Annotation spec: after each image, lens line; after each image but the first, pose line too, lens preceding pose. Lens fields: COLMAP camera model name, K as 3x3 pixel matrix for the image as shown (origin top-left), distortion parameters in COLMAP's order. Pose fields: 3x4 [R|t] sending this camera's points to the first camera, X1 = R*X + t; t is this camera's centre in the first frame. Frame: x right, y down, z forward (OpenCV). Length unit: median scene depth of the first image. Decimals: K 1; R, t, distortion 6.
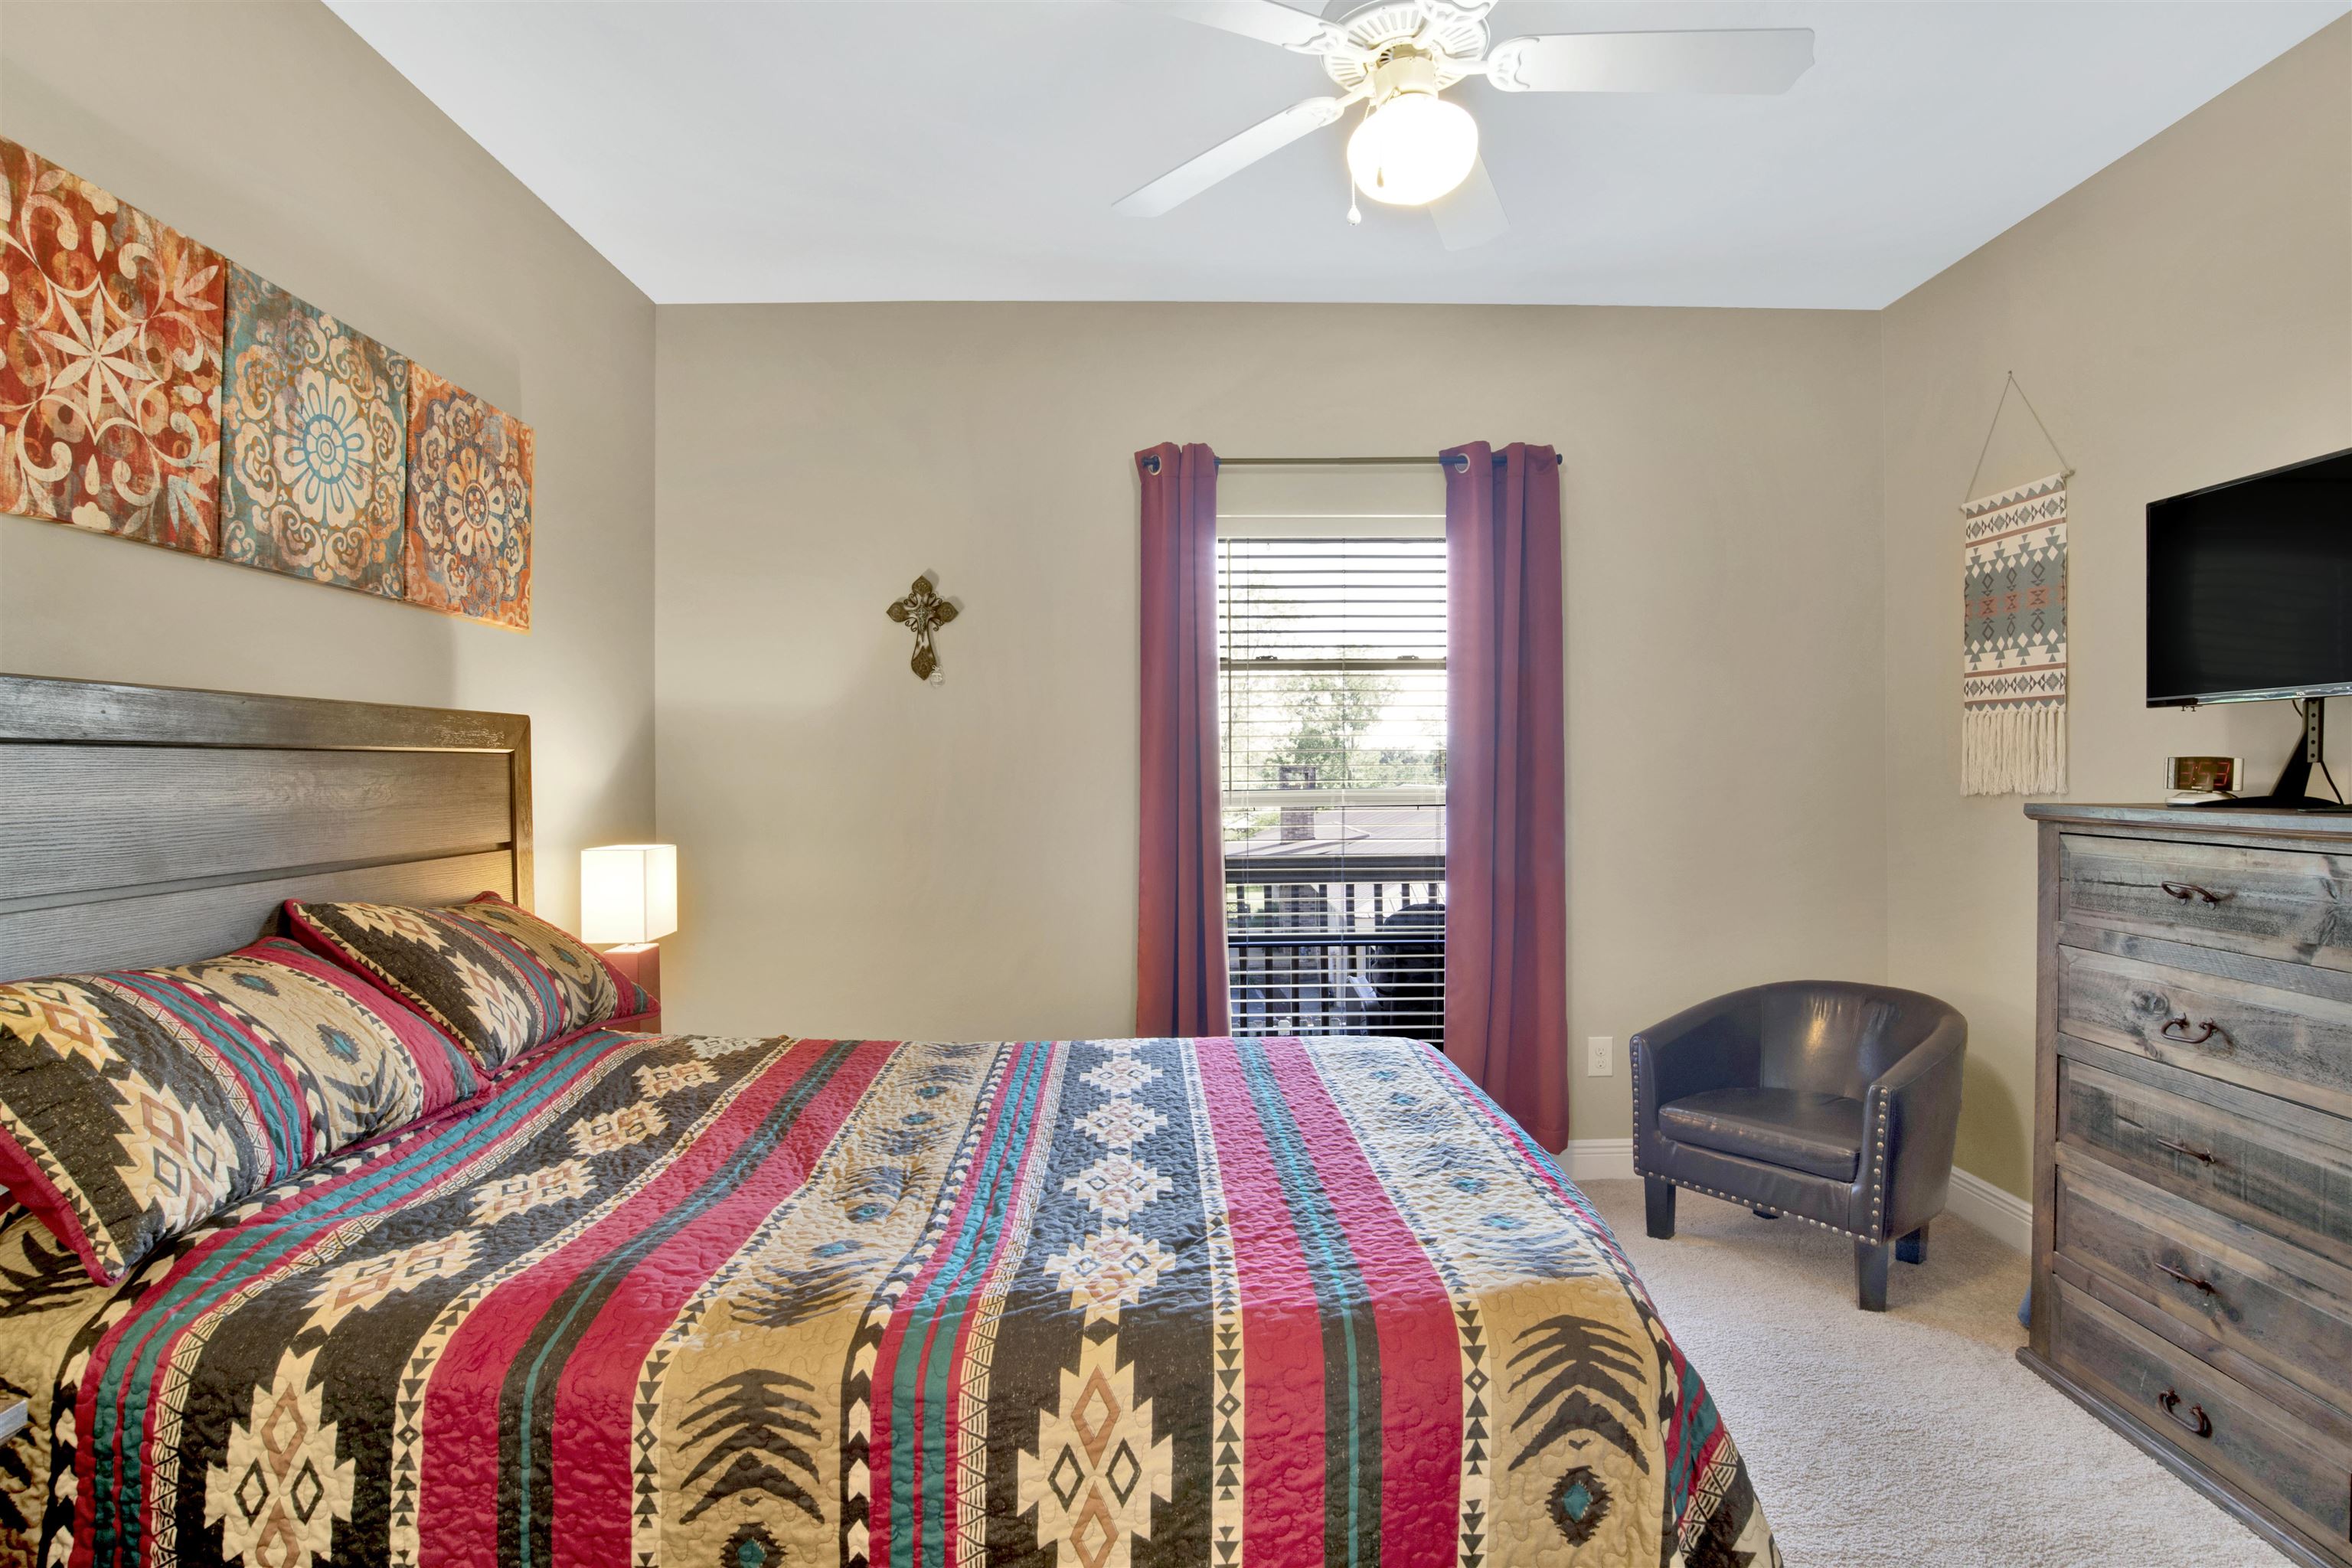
lens RADIAL K [[1265.4, 0, 1168.9], [0, 1265.4, 777.7], [0, 0, 1]] dist [-0.003430, 0.007232]
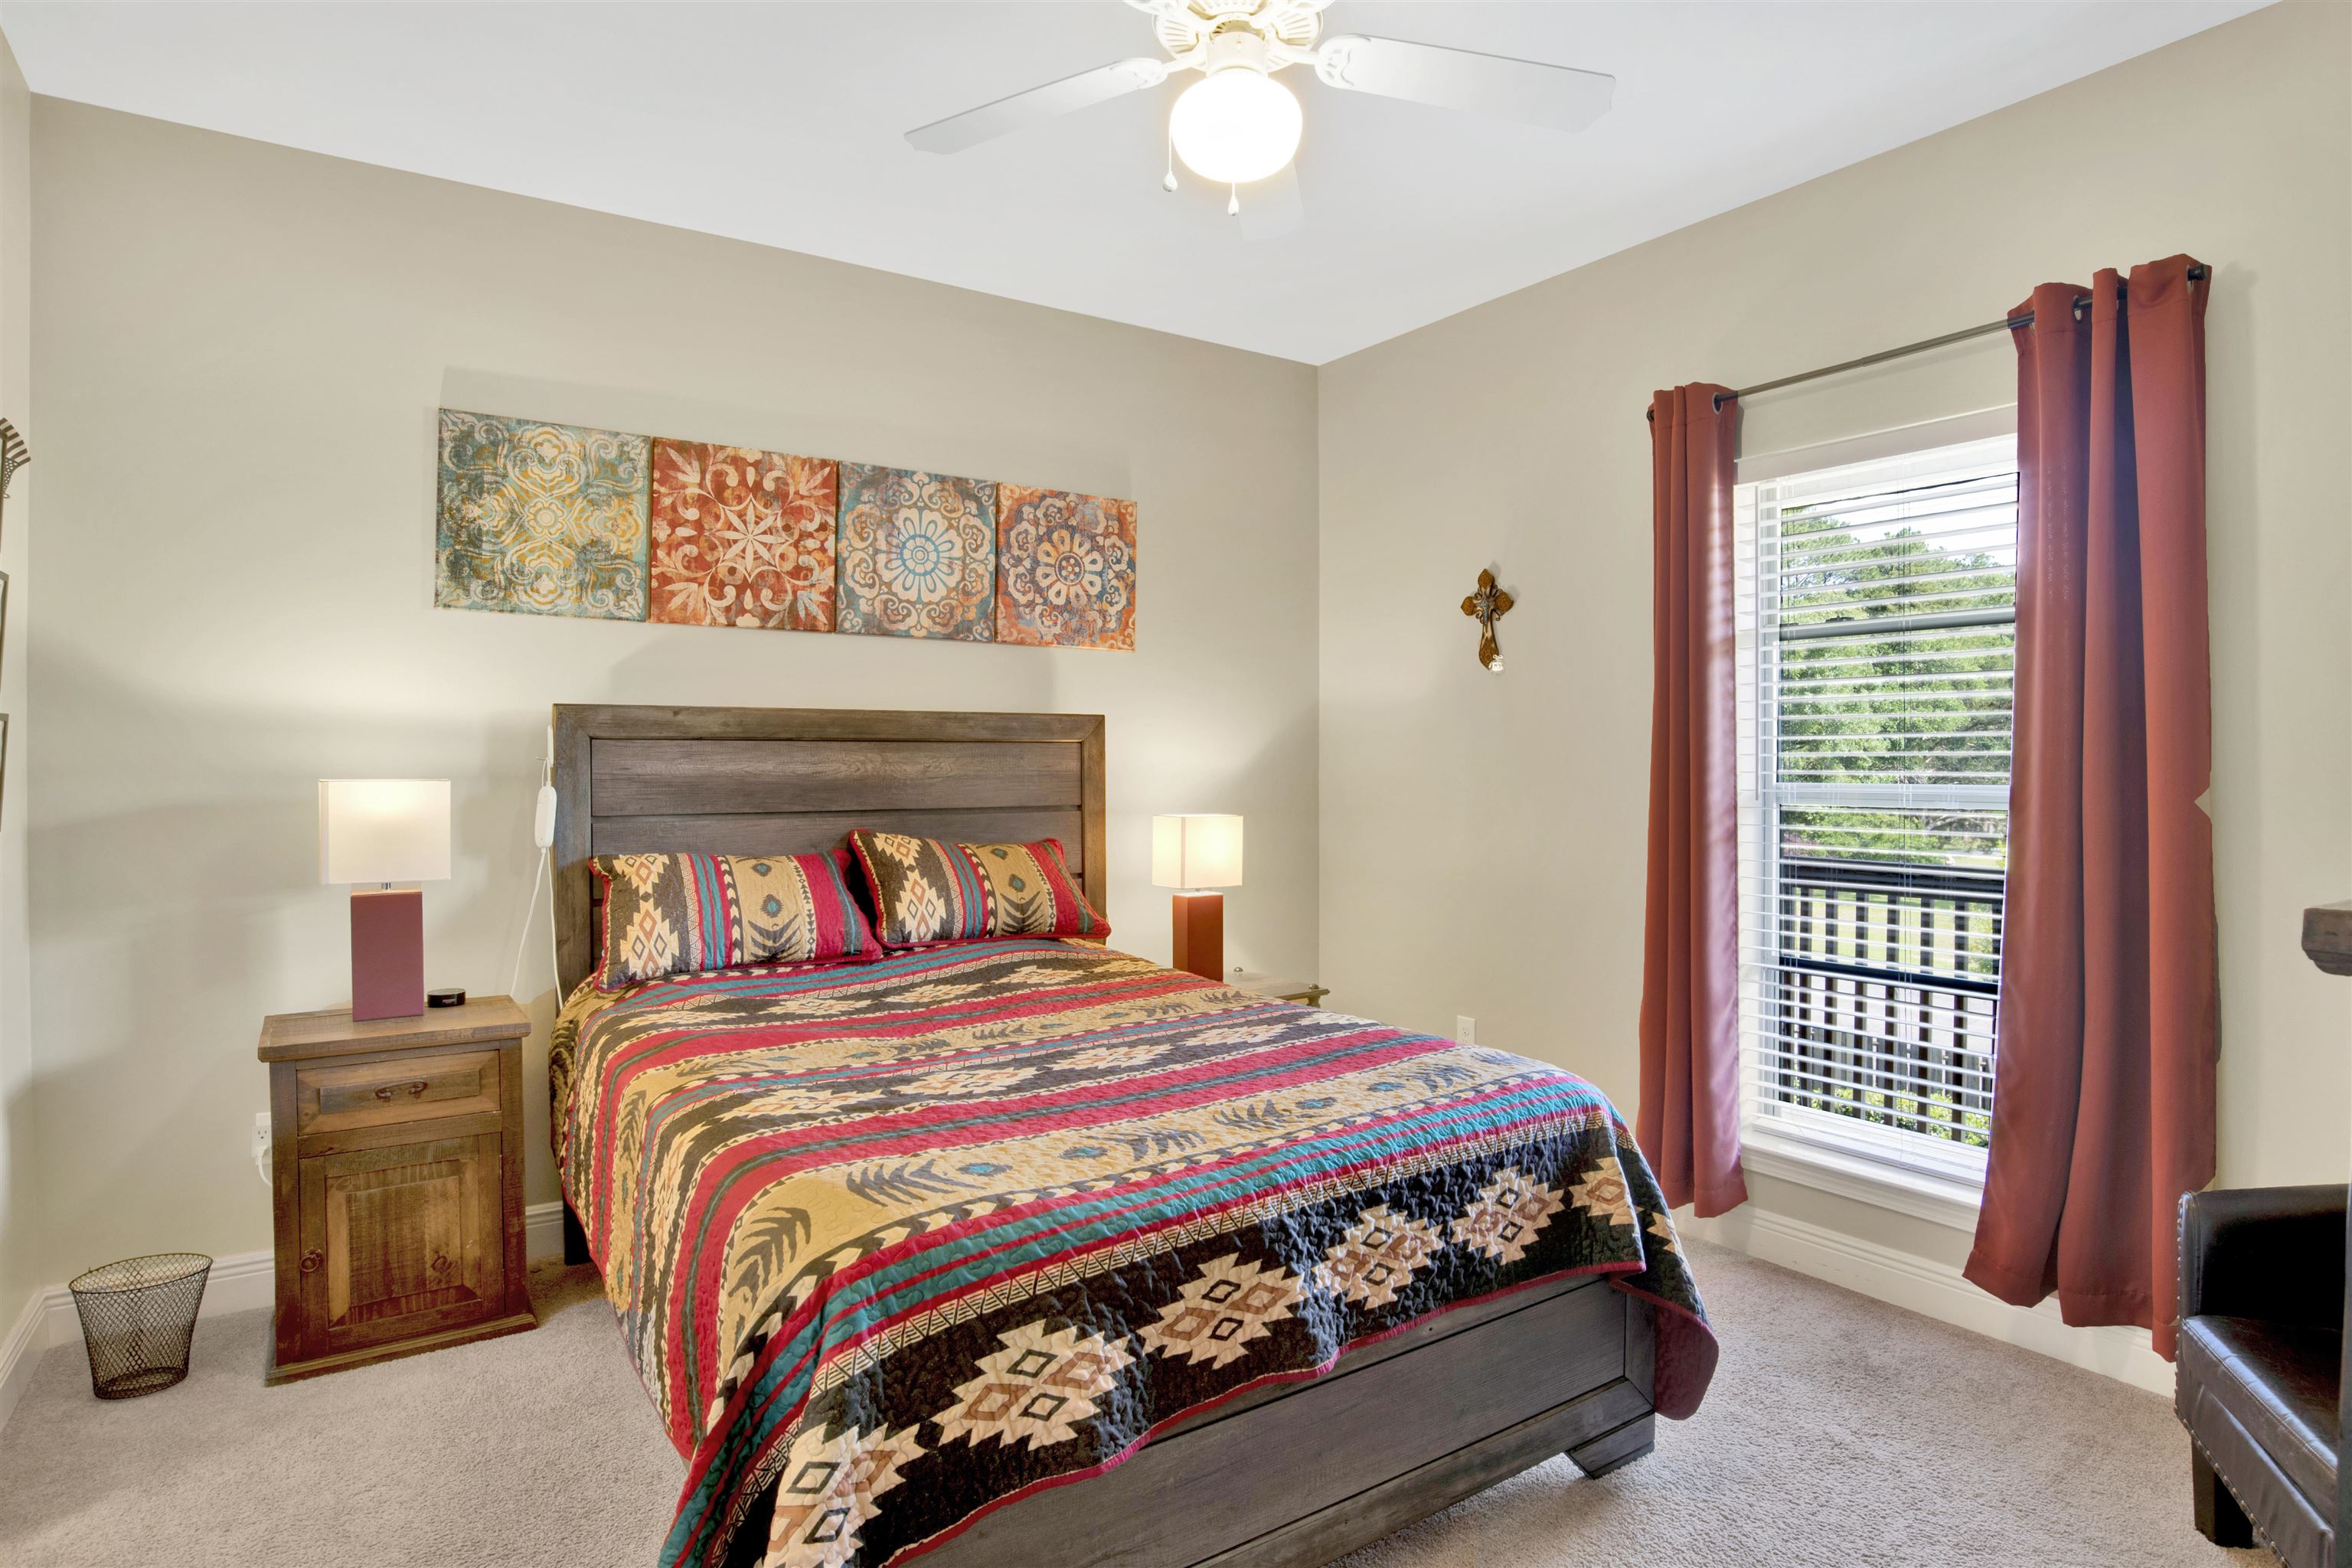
lens RADIAL K [[1277.4, 0, 1177.0], [0, 1277.4, 788.4], [0, 0, 1]] dist [-0.037722, 0.000958]
pose [[0.557287, 0.027381, -0.829868, 0.906098], [-0.012261, 0.999619, 0.024748, -0.005783], [0.830229, -0.003617, 0.557410, 0.374738]]
